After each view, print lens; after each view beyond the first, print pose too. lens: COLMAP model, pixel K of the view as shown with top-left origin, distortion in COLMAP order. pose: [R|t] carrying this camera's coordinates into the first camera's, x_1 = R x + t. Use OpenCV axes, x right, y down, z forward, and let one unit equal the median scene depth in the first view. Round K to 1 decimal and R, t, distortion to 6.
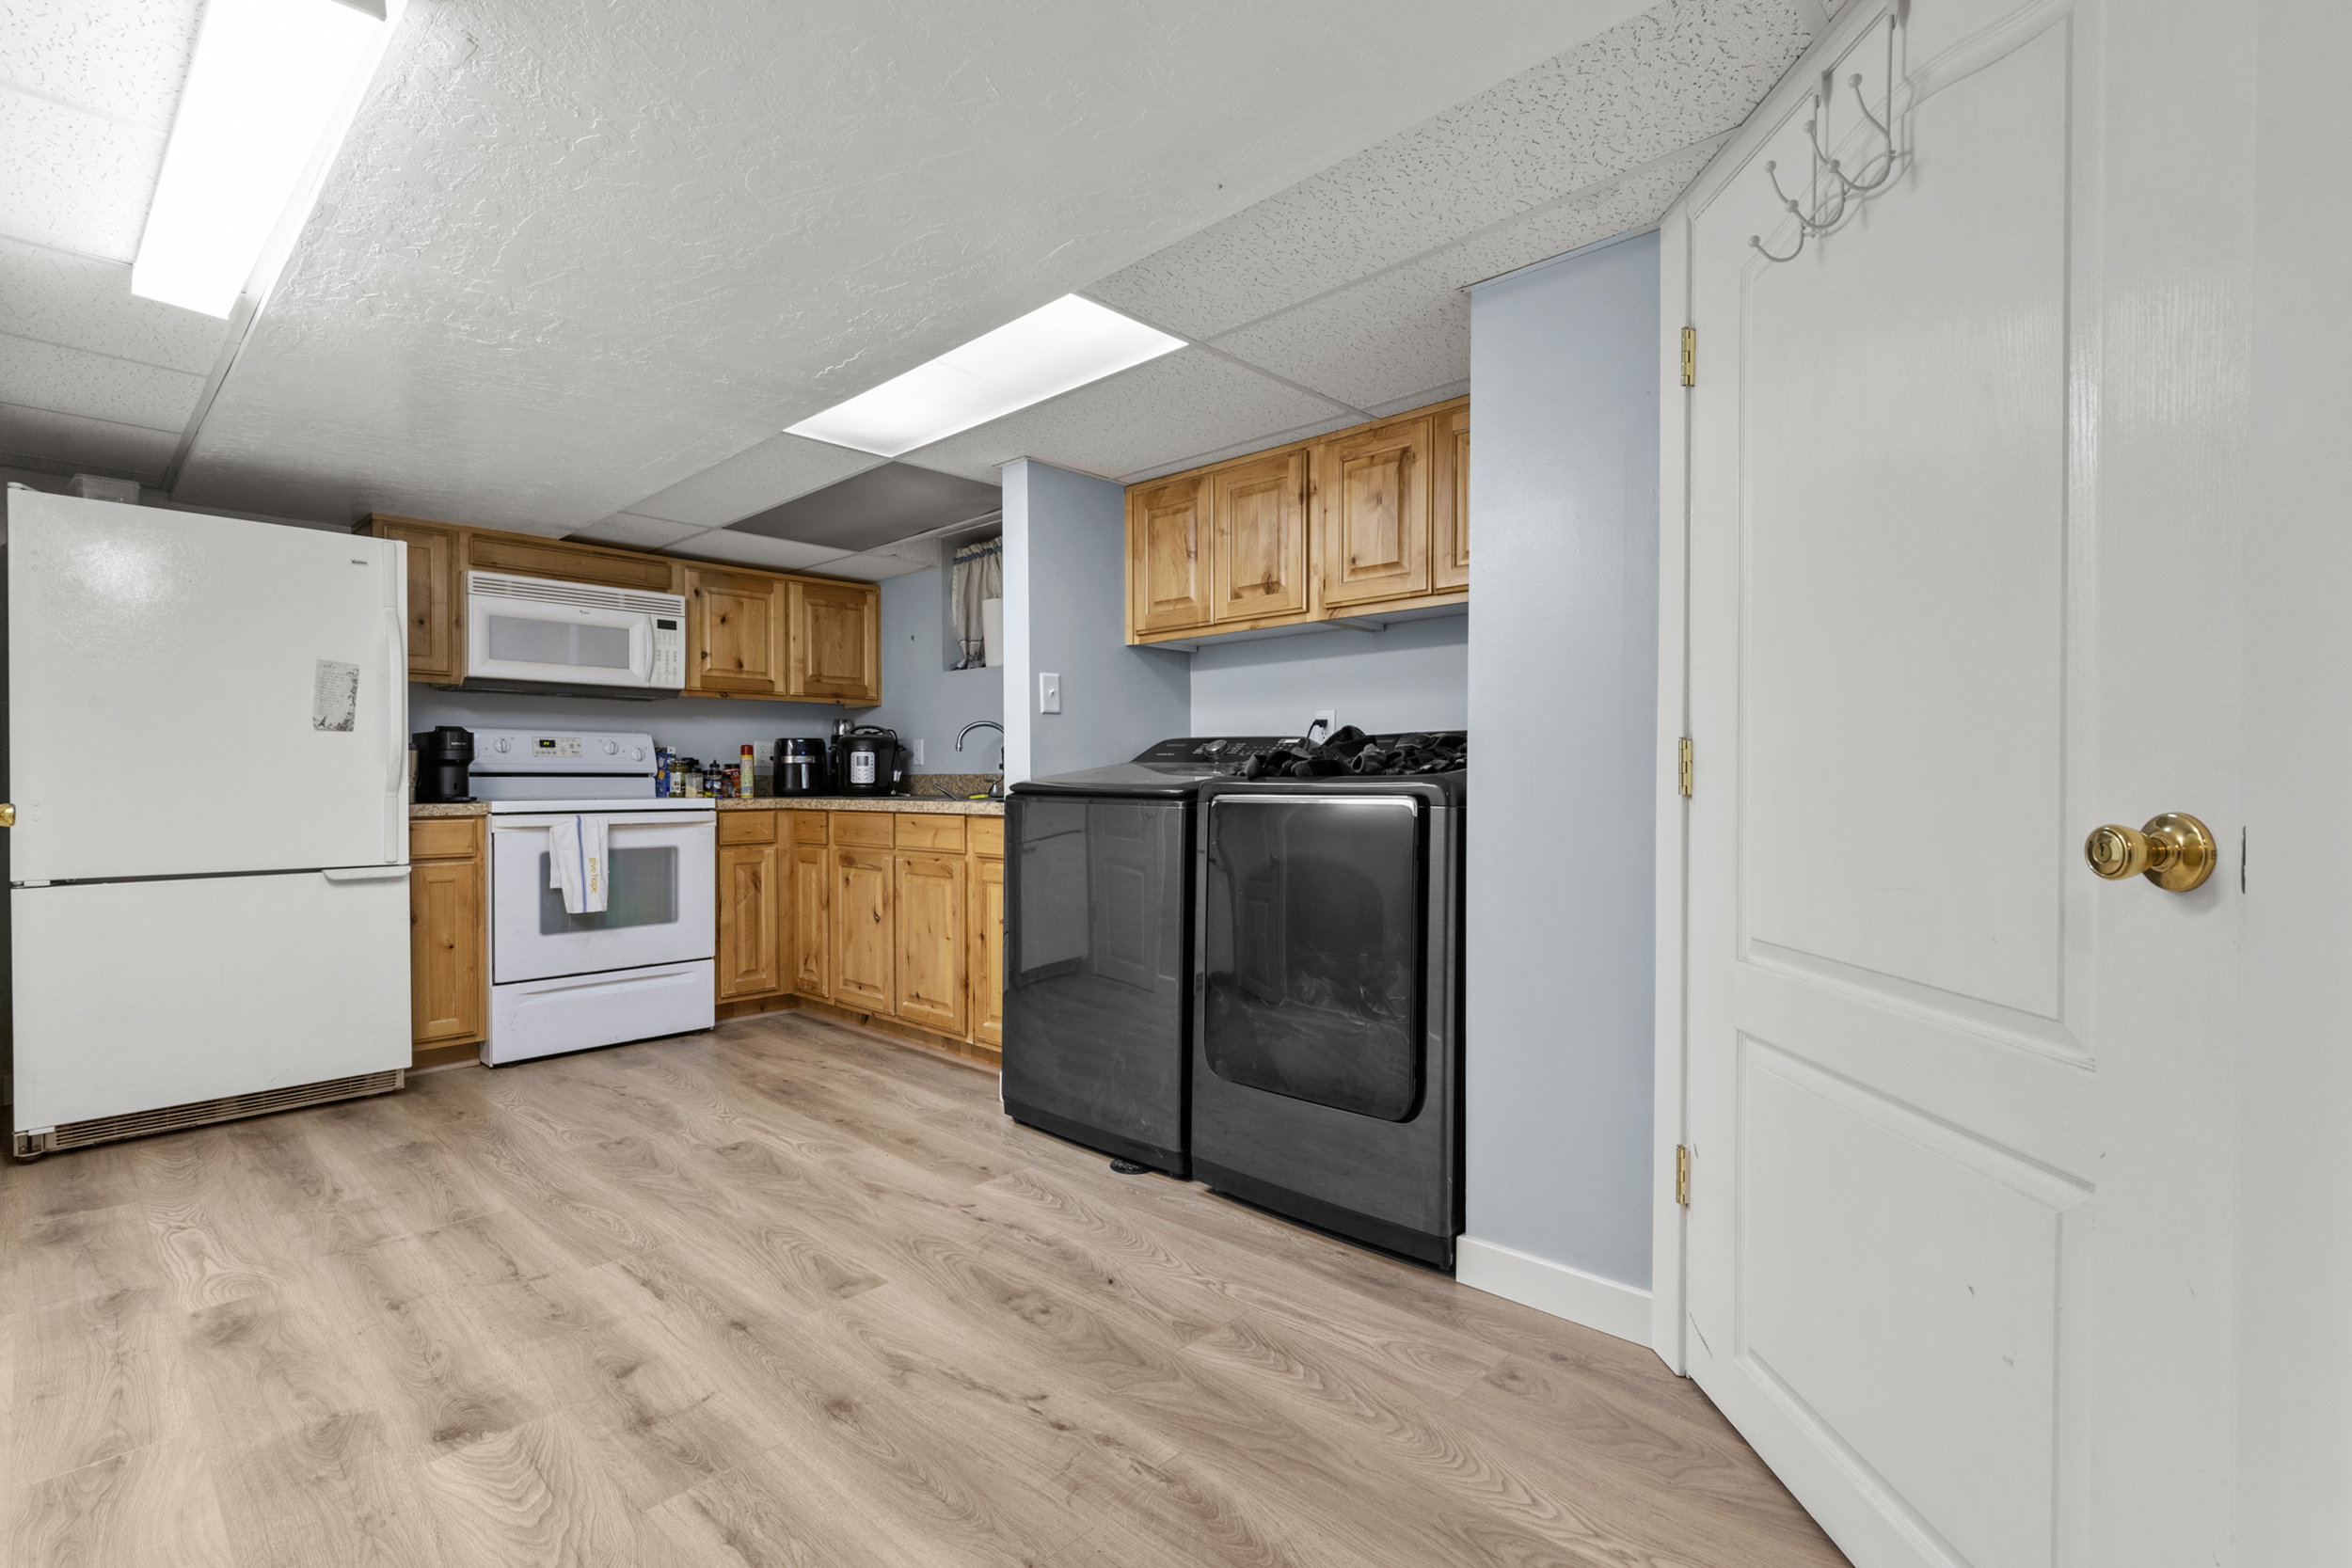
lens RADIAL K [[1089.7, 0, 1153.7], [0, 1089.7, 780.7], [0, 0, 1]] dist [0.003866, 0.000039]
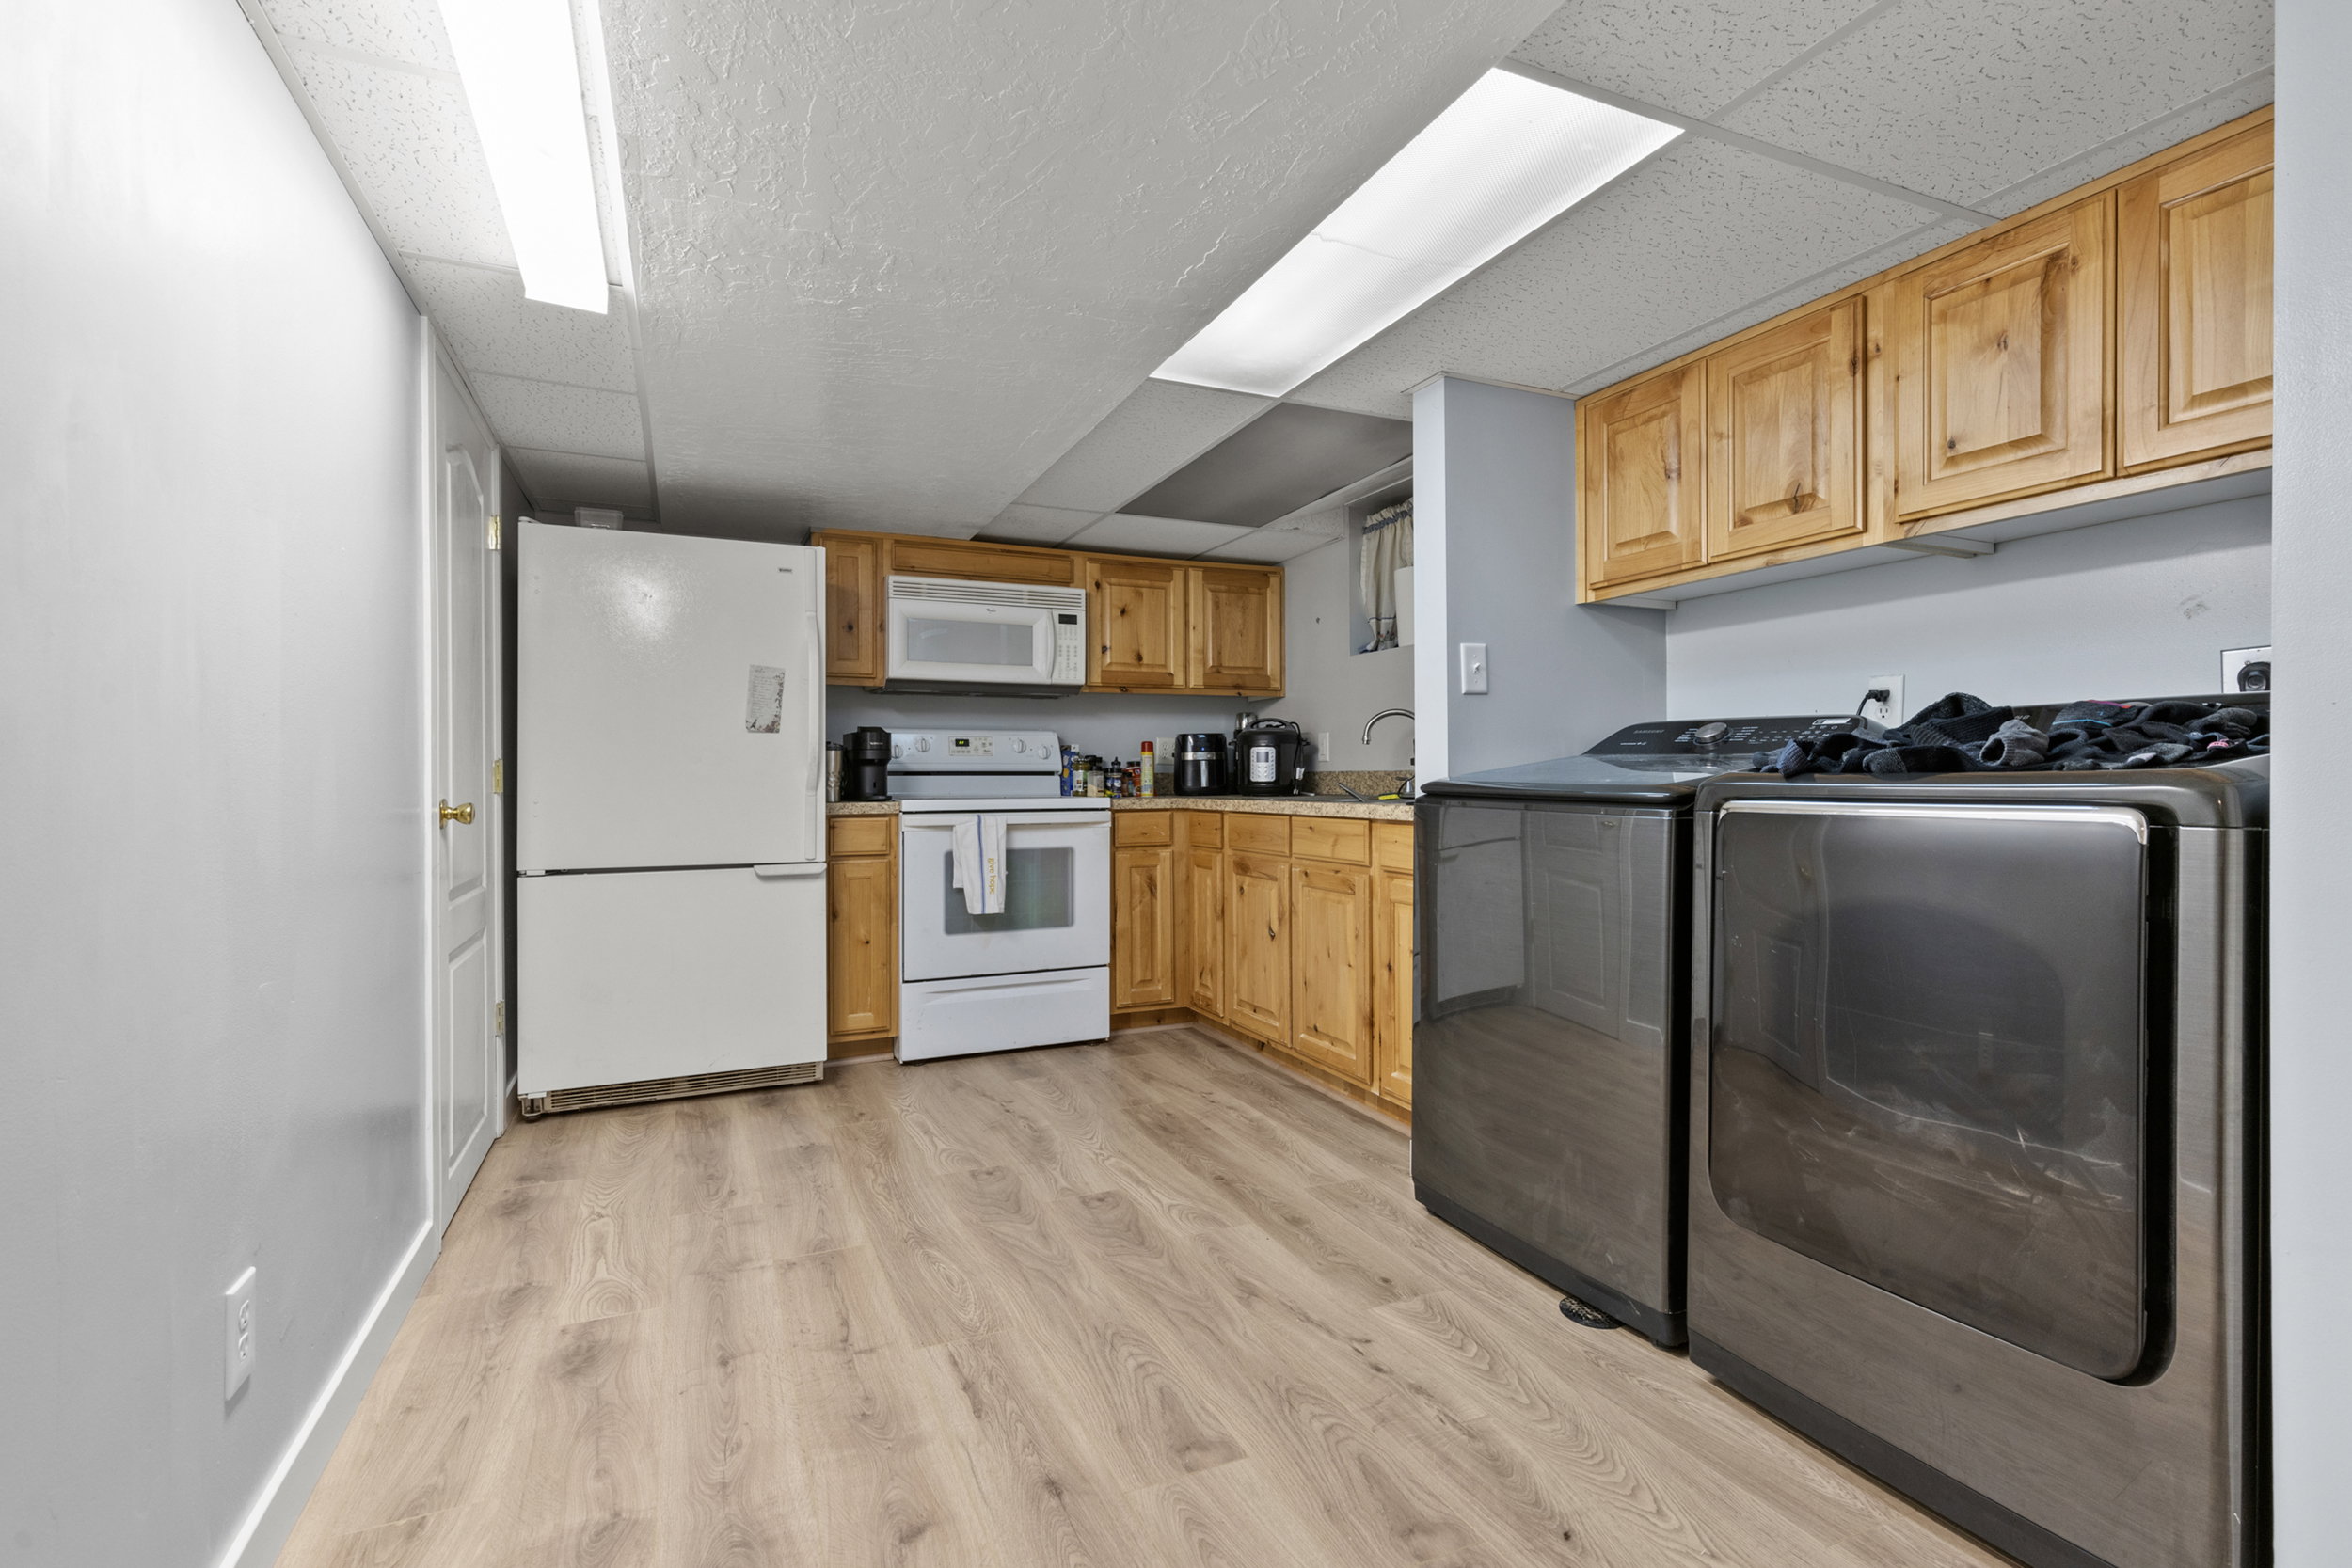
lens RADIAL K [[1089.7, 0, 1153.7], [0, 1089.7, 780.7], [0, 0, 1]] dist [0.003866, 0.000039]
pose [[0.927015, -0.001301, -0.375023, -0.014223], [0.002635, 0.999992, 0.003044, -0.001913], [0.375016, -0.003810, 0.927011, 0.182179]]
